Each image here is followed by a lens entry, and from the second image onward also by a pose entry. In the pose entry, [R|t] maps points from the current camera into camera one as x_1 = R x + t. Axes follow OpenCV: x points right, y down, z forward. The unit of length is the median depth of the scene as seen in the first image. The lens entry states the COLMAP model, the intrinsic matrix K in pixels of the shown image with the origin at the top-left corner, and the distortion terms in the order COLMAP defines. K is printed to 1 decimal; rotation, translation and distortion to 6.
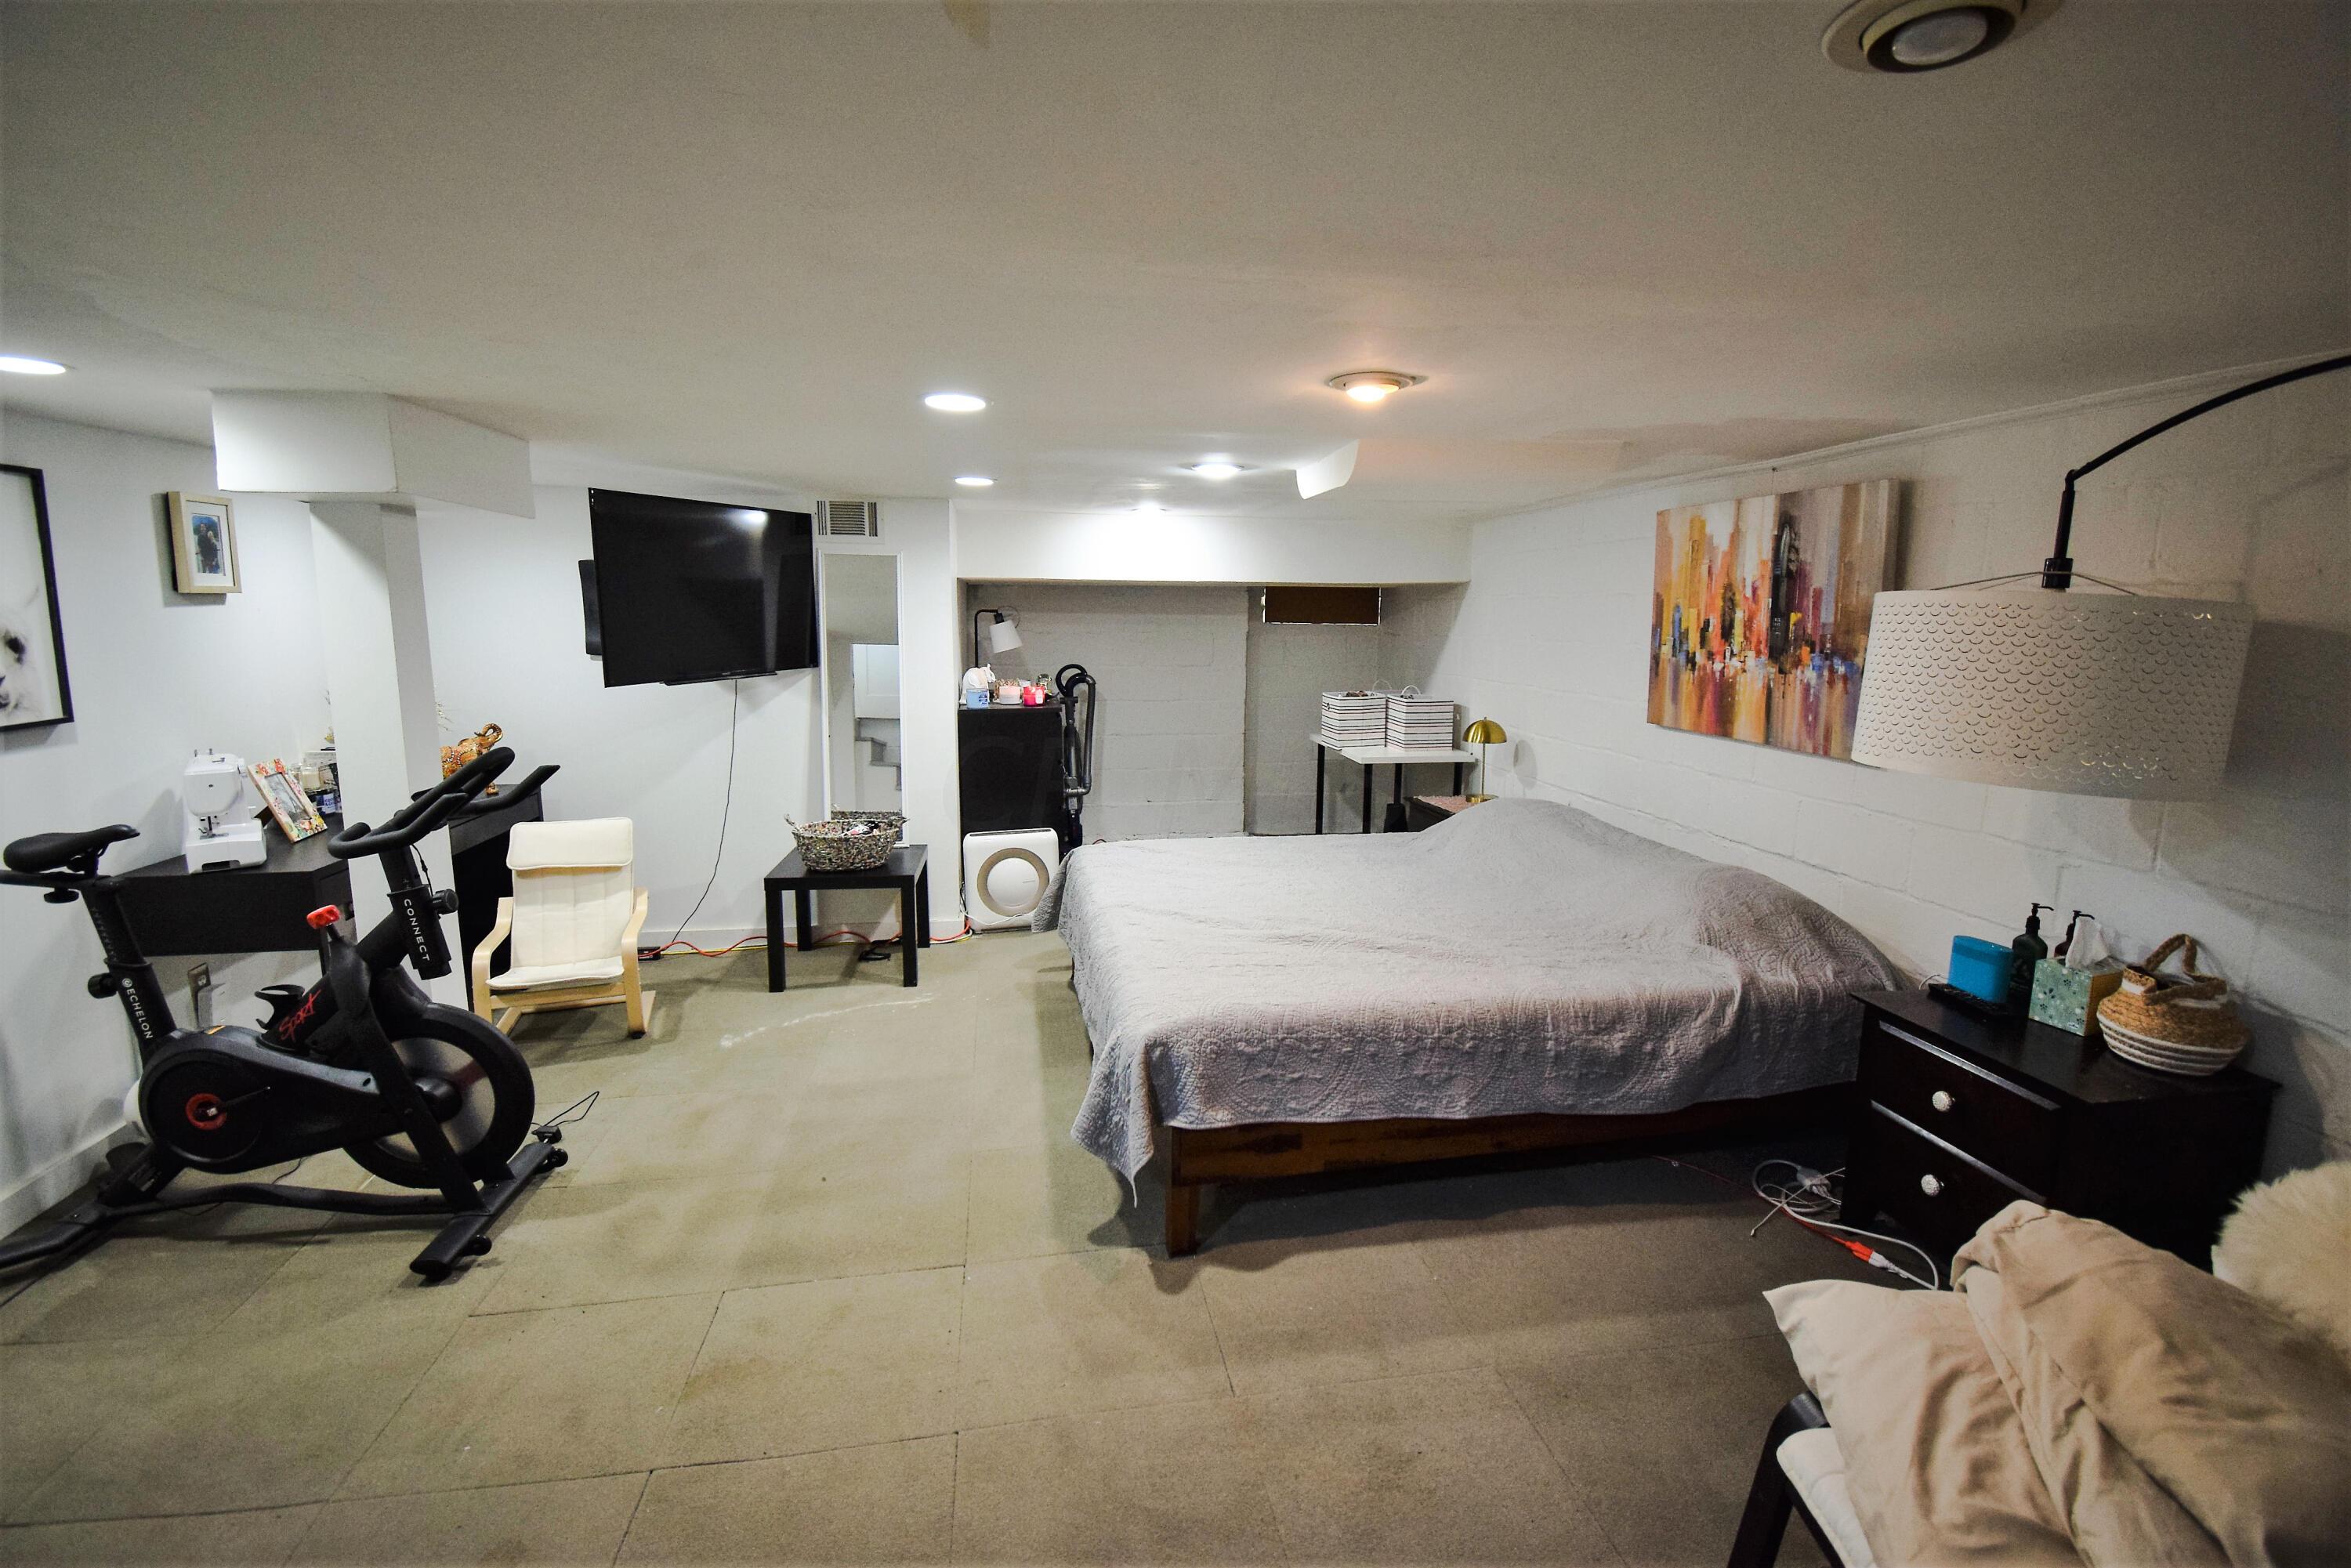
lens RADIAL K [[1038.2, 0, 1175.5], [0, 1038.2, 784.0], [0, 0, 1]] dist [0.019506, -0.026762]
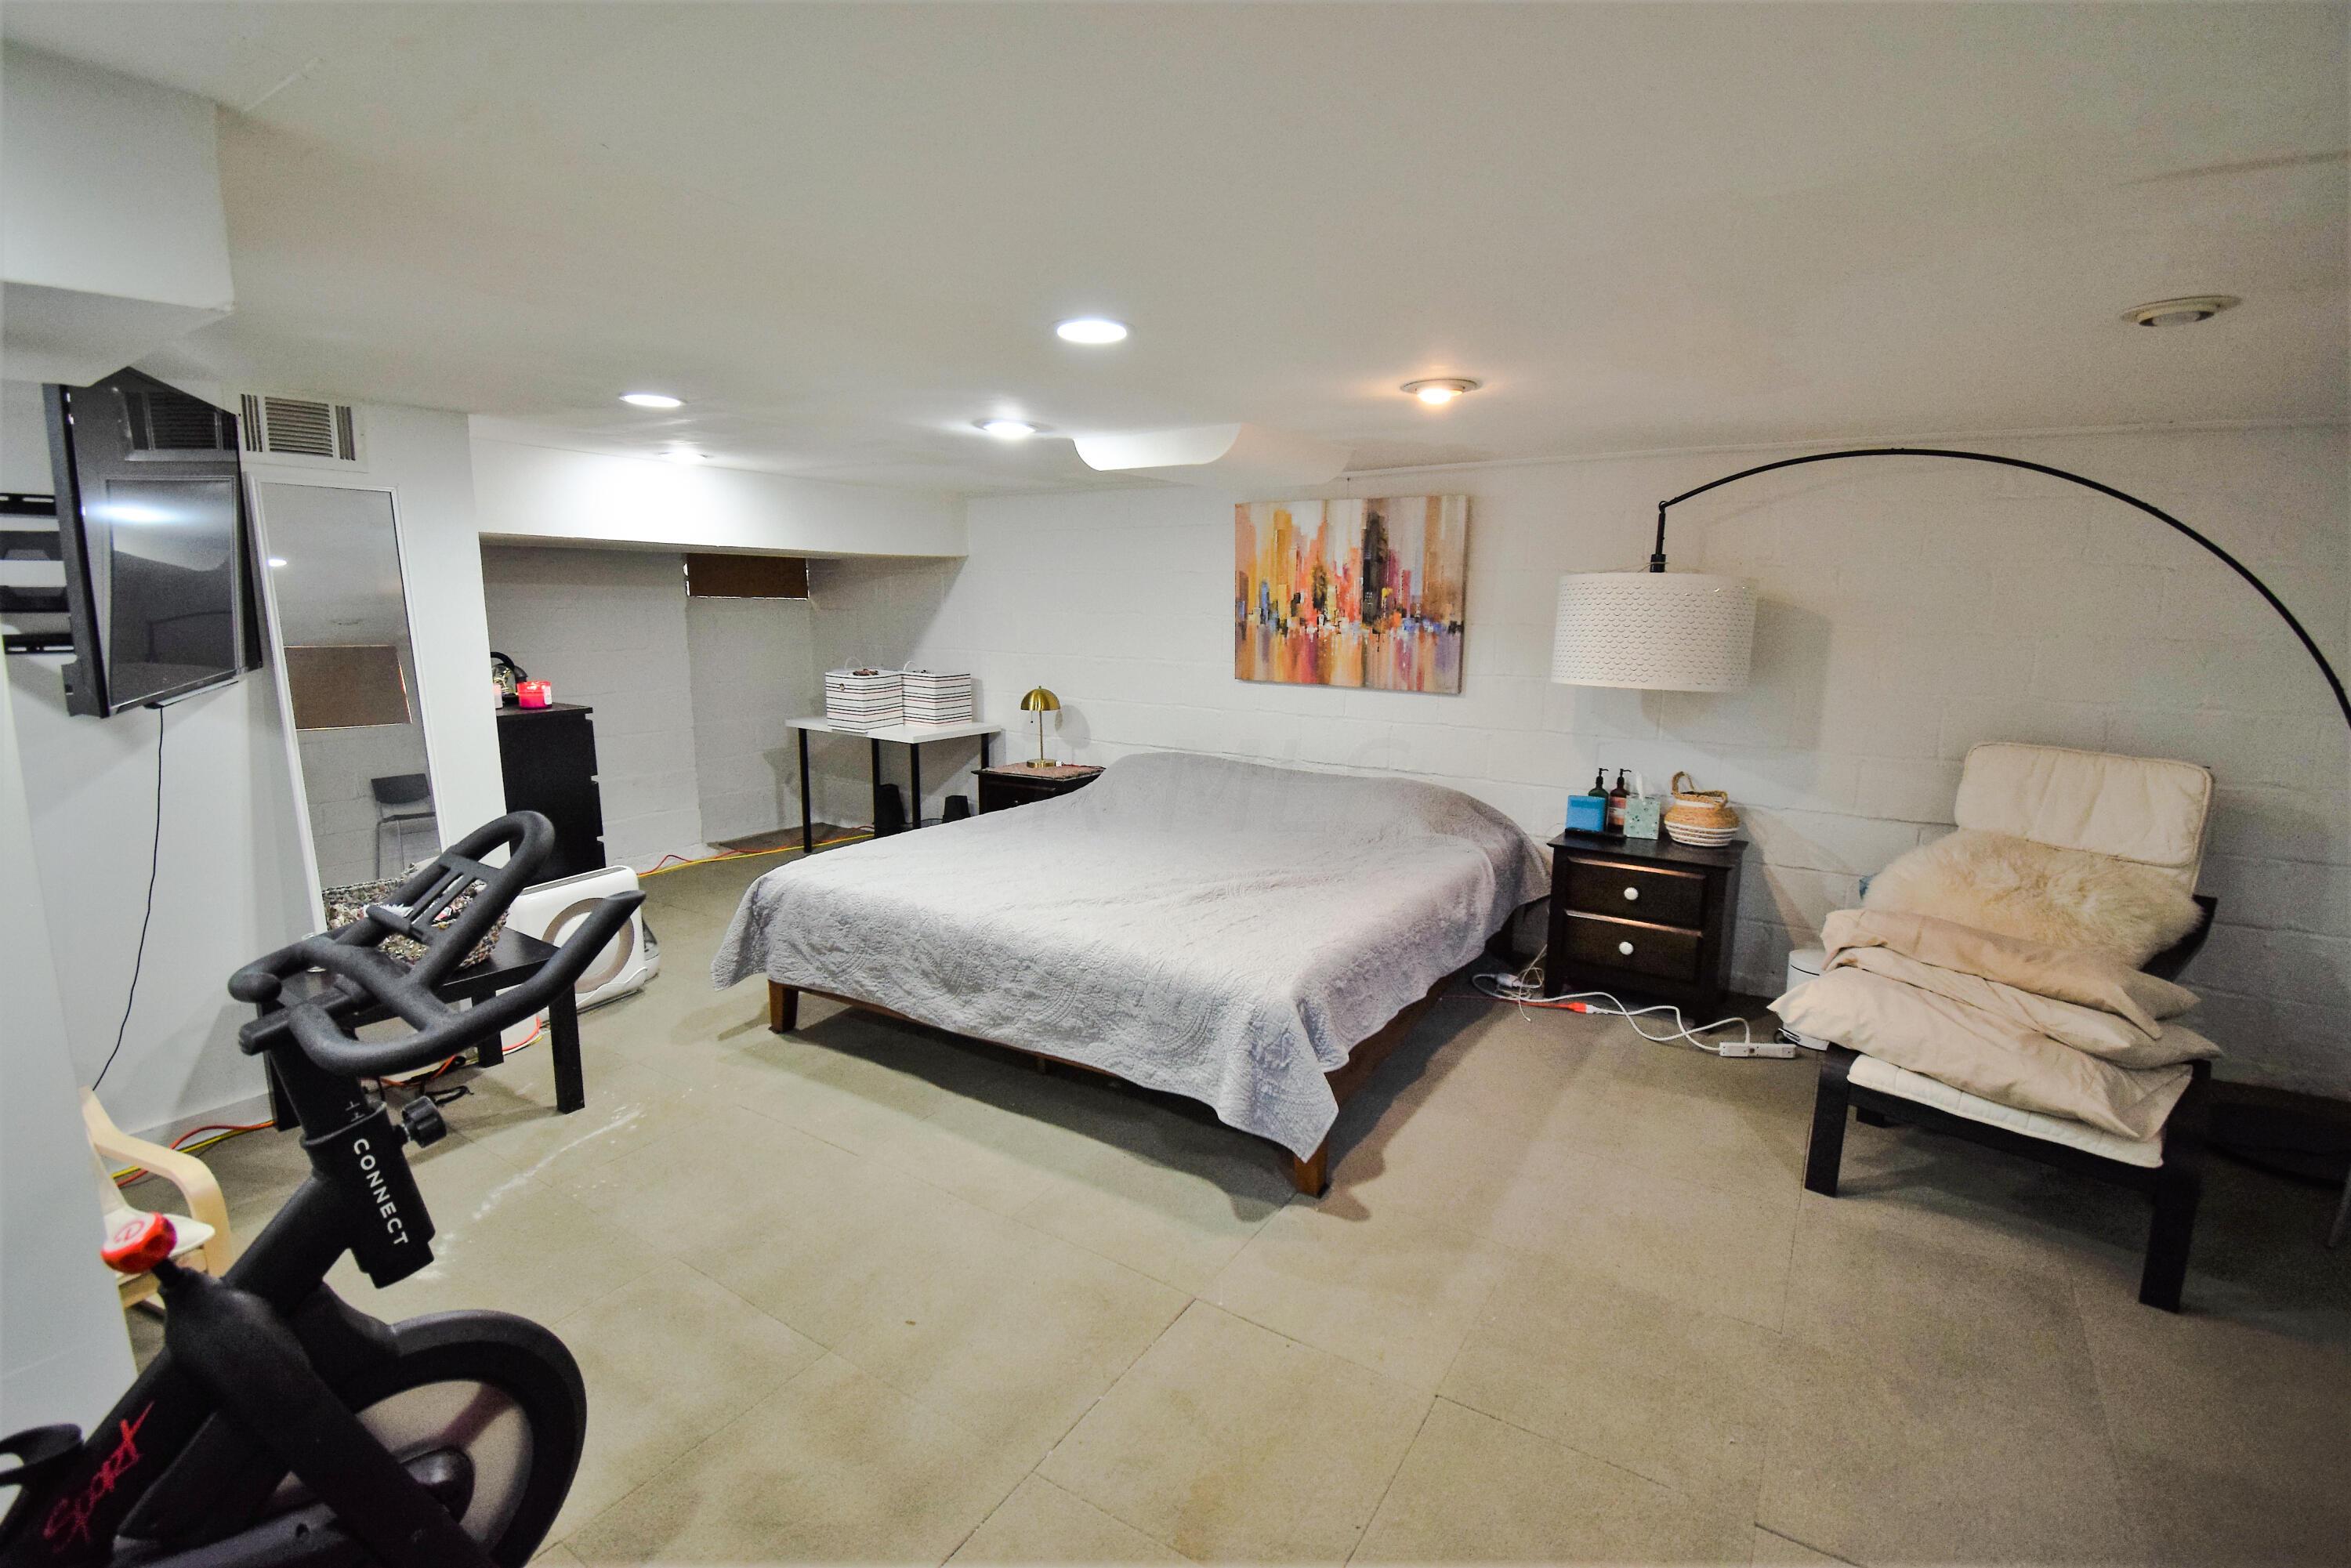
lens RADIAL K [[1038.2, 0, 1175.5], [0, 1038.2, 784.0], [0, 0, 1]] dist [0.019506, -0.026762]
pose [[0.681608, -0.128344, 0.720374, -0.565226], [0.113133, 0.991143, 0.069541, -0.034493], [-0.722919, 0.034098, 0.690091, 0.255723]]
